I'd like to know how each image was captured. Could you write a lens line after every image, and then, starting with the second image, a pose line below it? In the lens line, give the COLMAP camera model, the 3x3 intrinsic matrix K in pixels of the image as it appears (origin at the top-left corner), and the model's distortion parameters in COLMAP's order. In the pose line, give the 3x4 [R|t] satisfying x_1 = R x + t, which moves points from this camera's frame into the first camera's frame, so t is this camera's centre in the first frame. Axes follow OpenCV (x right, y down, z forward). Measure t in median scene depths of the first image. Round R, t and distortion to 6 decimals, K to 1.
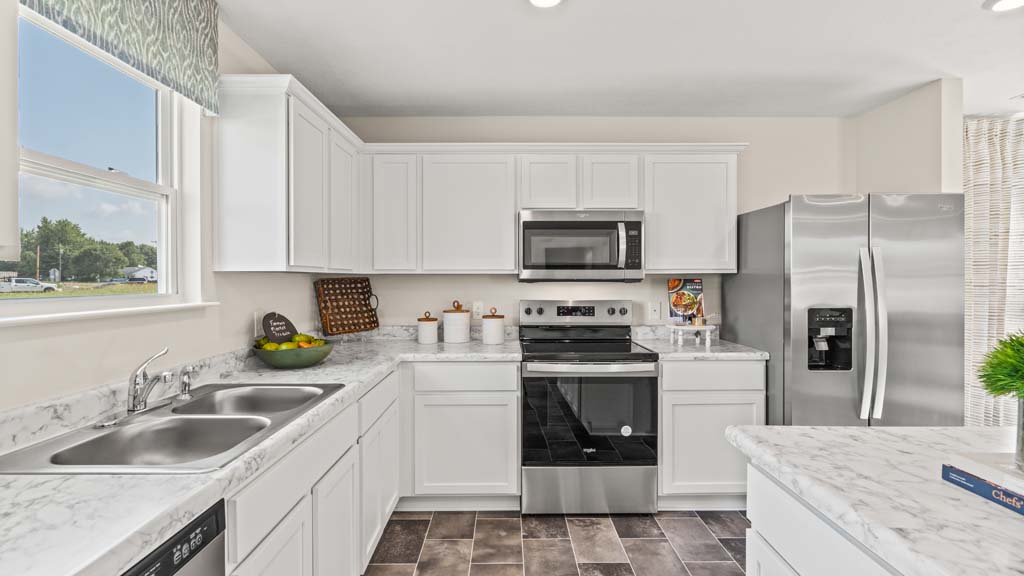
lens RADIAL K [[458.7, 0, 509.0], [0, 458.7, 278.3], [0, 0, 1]] dist [-0.003140, -0.000156]
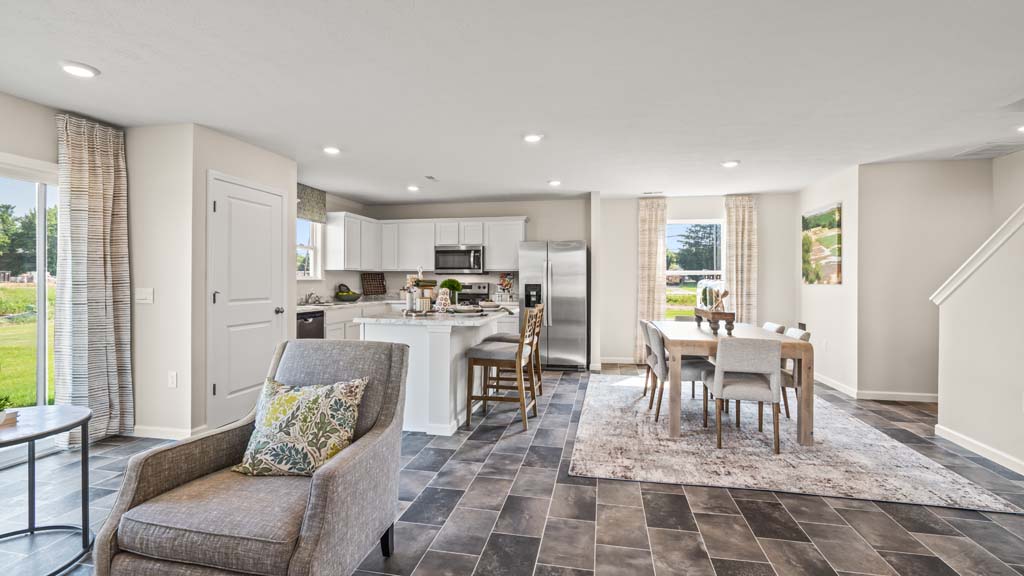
lens RADIAL K [[458.7, 0, 509.0], [0, 458.7, 278.3], [0, 0, 1]] dist [-0.003140, -0.000156]
pose [[0.978832, 0.004340, -0.204621, 0.930993], [-0.004094, 0.999990, 0.001630, 0.023615], [0.204626, -0.000758, 0.978840, -1.367189]]
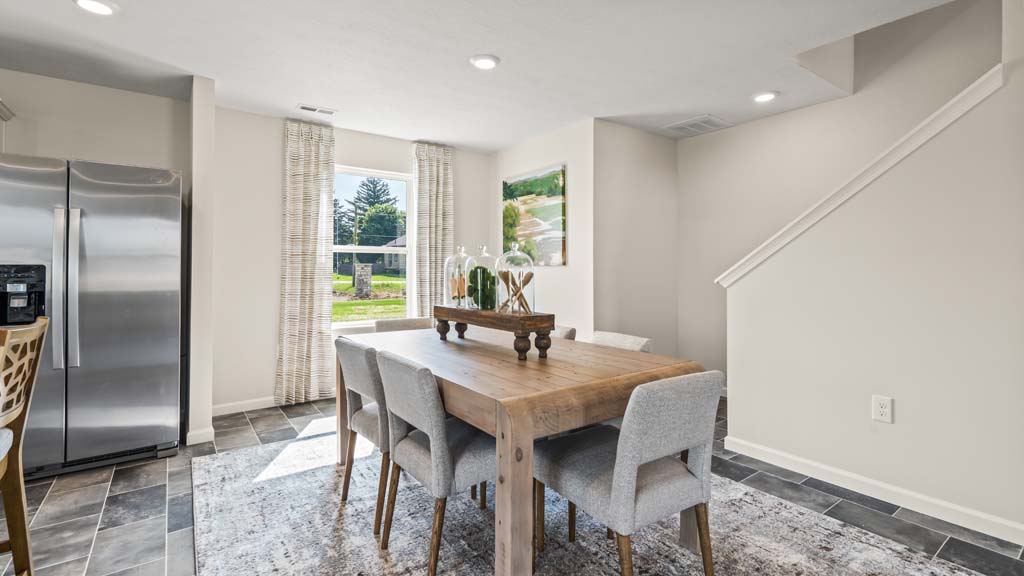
lens RADIAL K [[464.3, 0, 508.4], [0, 464.3, 264.2], [0, 0, 1]] dist [-0.000868, 0.000509]
pose [[0.810929, 0.010043, 0.585058, 0.830160], [-0.006075, 0.999943, -0.008745, 0.054873], [-0.585113, 0.003538, 0.810944, -0.416235]]
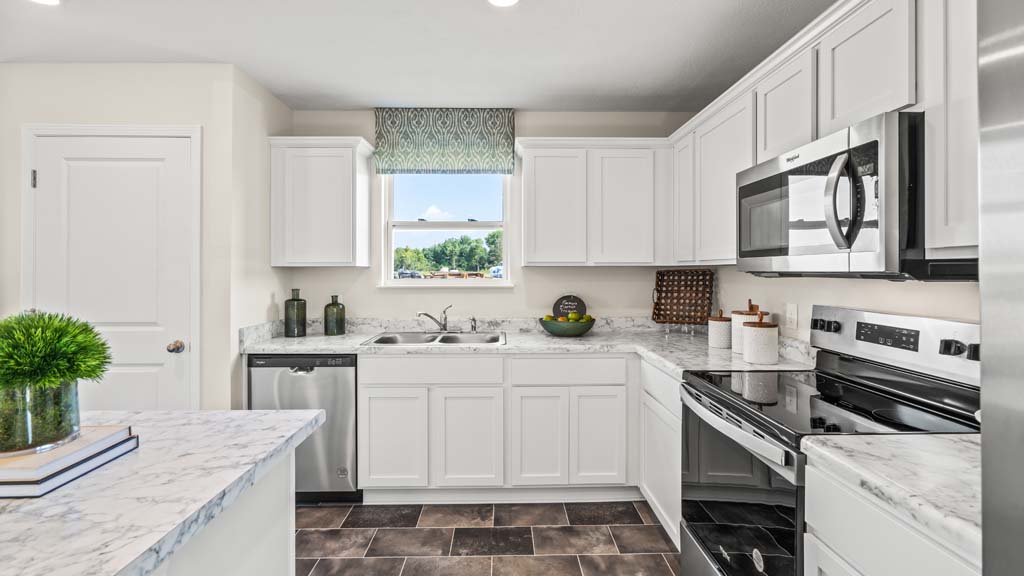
lens RADIAL K [[465.4, 0, 512.2], [0, 465.4, 268.8], [0, 0, 1]] dist [-0.002515, -0.000208]
pose [[0.012854, -0.003484, -0.999911, 0.714232], [0.004394, 0.999984, -0.003428, -0.001660], [0.999908, -0.004350, 0.012869, 0.645918]]
